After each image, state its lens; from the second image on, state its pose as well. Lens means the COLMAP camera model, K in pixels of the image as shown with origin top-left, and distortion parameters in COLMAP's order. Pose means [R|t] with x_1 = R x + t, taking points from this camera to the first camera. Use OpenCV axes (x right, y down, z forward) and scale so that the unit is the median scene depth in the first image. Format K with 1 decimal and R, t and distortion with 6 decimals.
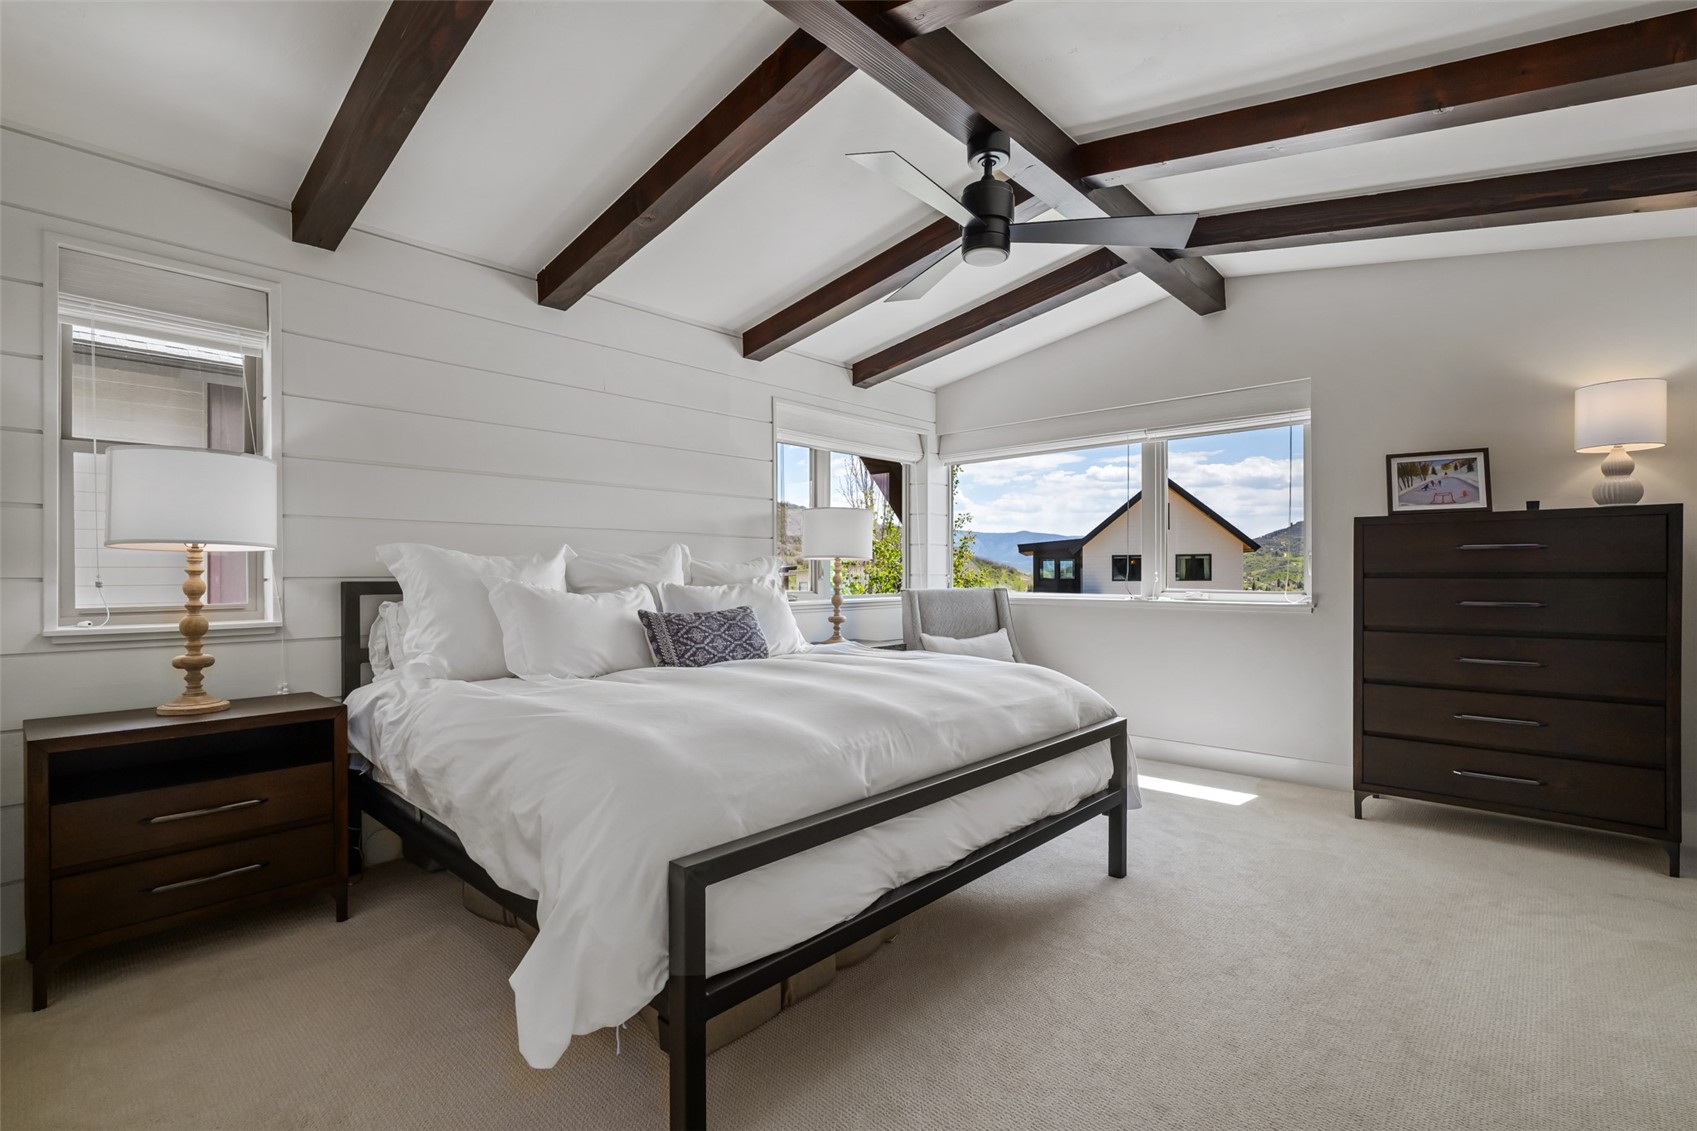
lens RADIAL K [[749.8, 0, 848.9], [0, 749.8, 571.3], [0, 0, 1]] dist [-0.007811, 0.002415]
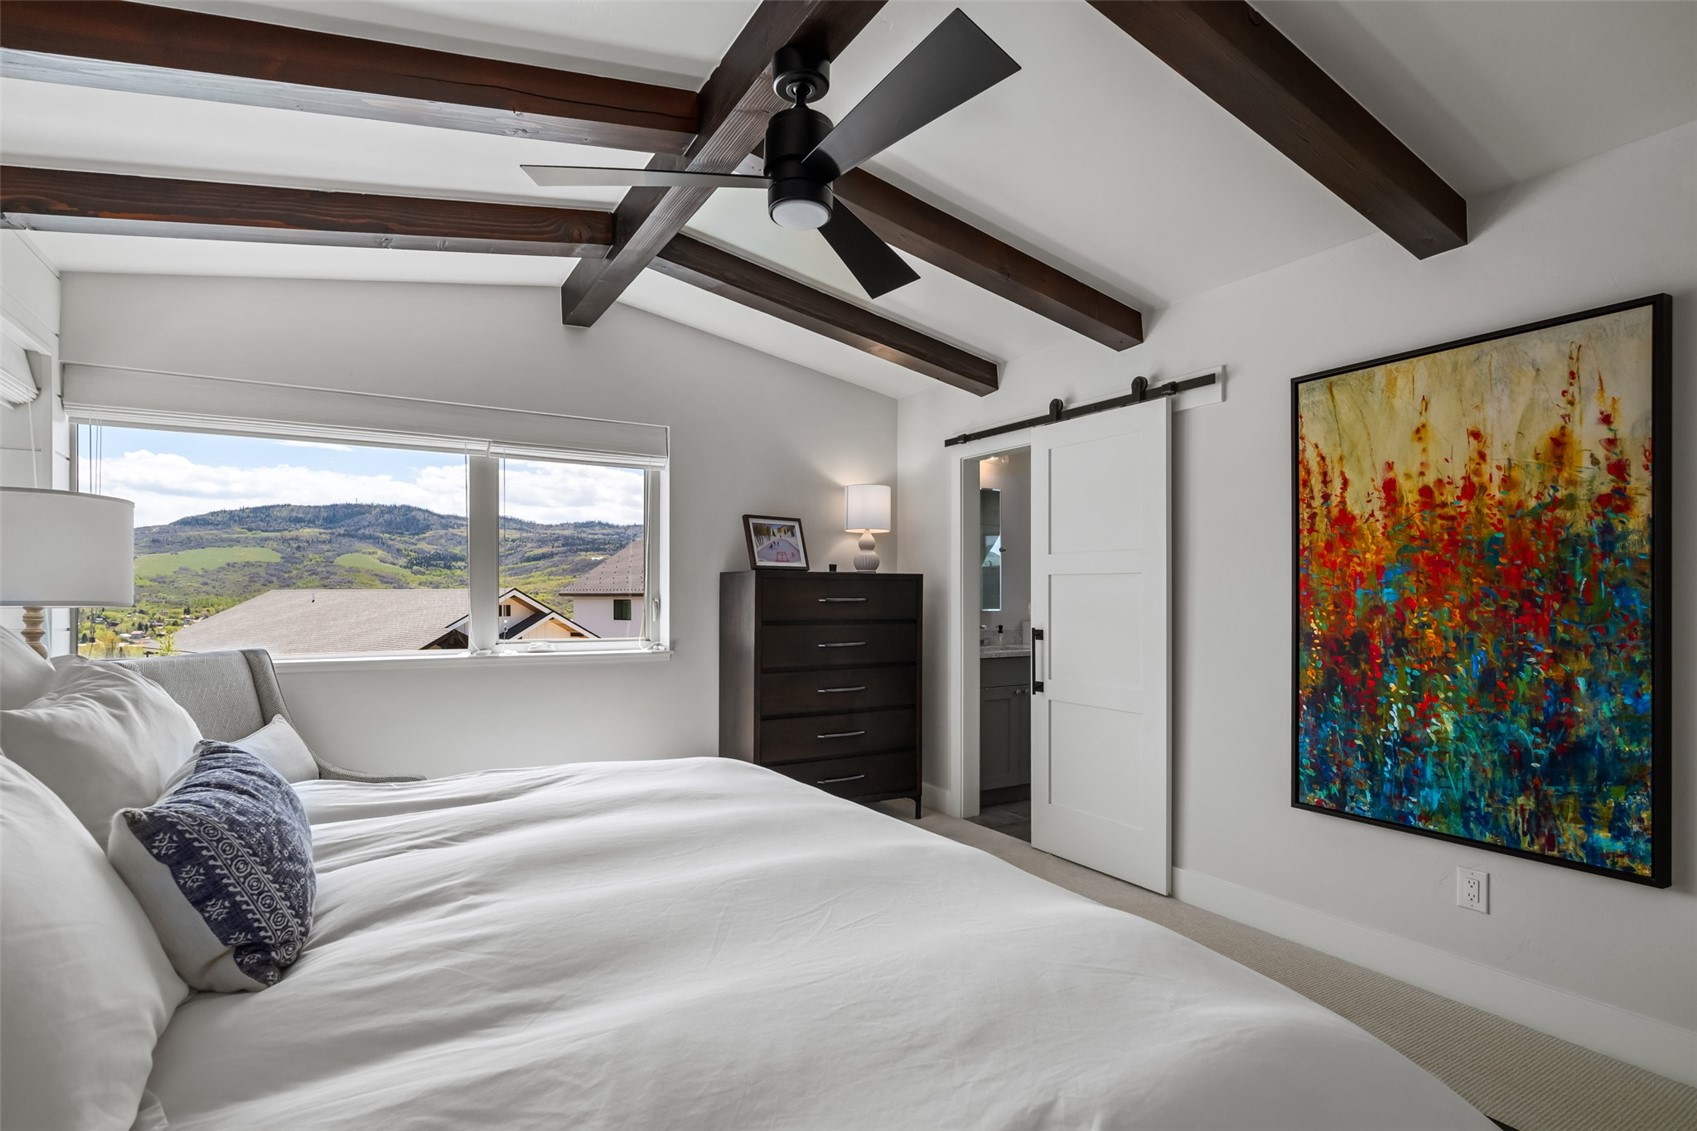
lens RADIAL K [[812.3, 0, 850.9], [0, 812.3, 597.6], [0, 0, 1]] dist [-0.004772, -0.000319]
pose [[0.306074, 0.005659, 0.951991, -0.402311], [-0.003600, 0.999982, -0.004786, -0.027918], [-0.952001, -0.001963, 0.306089, 0.503421]]
